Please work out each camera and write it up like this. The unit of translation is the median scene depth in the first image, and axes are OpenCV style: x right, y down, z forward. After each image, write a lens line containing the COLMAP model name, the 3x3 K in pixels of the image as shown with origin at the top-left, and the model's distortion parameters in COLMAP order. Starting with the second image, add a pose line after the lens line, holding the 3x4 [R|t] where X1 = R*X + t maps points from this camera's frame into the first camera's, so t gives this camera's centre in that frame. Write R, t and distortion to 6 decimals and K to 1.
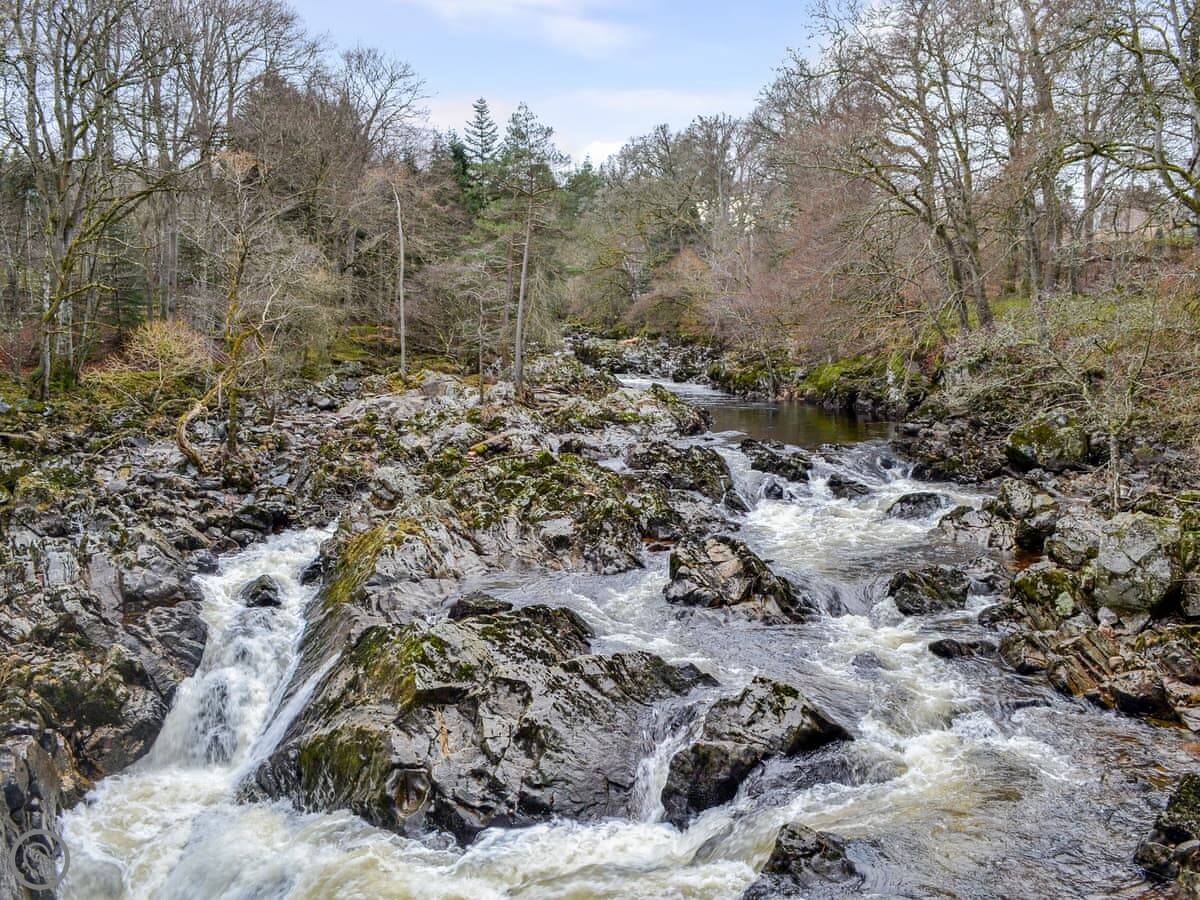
lens RADIAL K [[1098.4, 0, 603.9], [0, 1098.4, 464.8], [0, 0, 1]] dist [-0.089270, 0.022879]
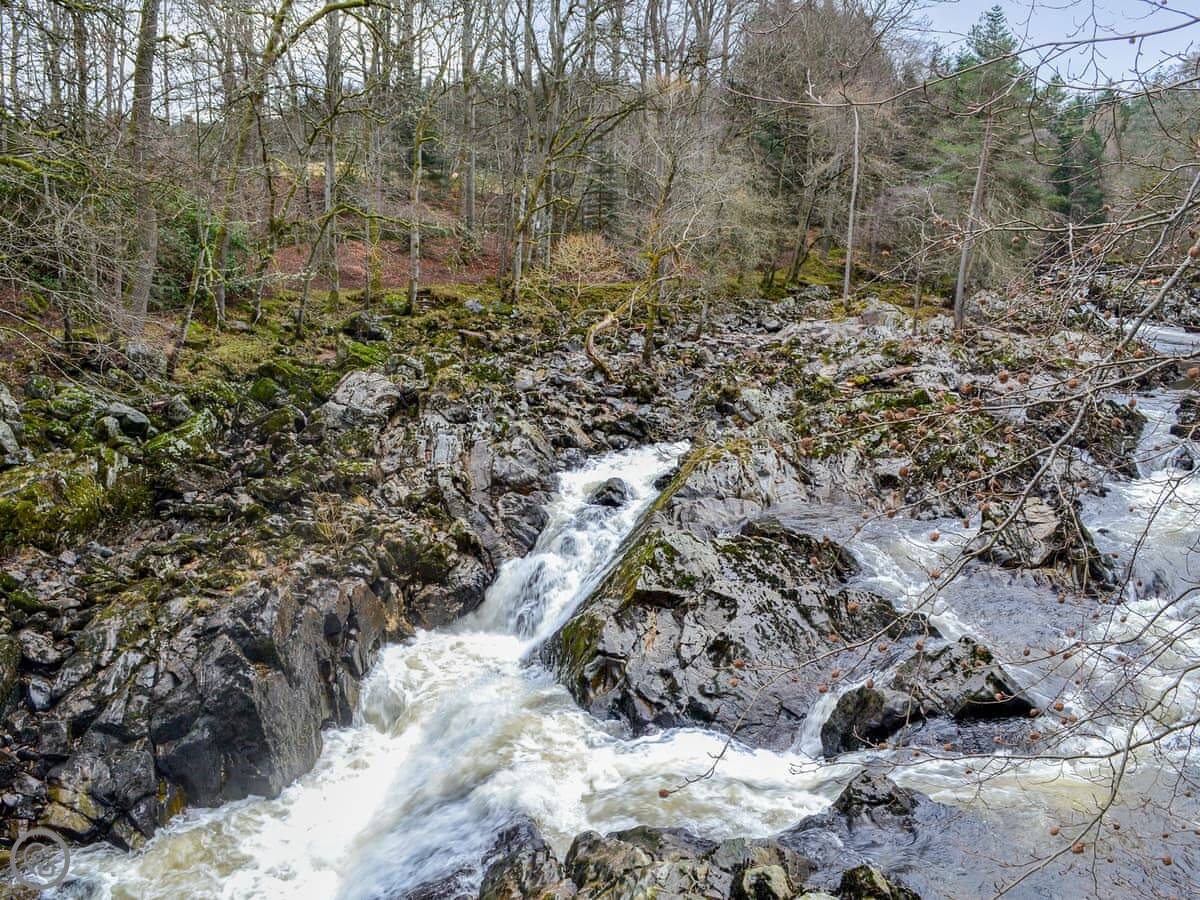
lens RADIAL K [[1117.2, 0, 520.6], [0, 1117.2, 454.5], [0, 0, 1]] dist [-0.085742, 0.015151]
pose [[0.873579, 0.119935, -0.471673, 0.136066], [-0.092420, 0.992406, 0.081176, -0.002272], [0.477827, -0.027322, 0.878029, -0.008365]]
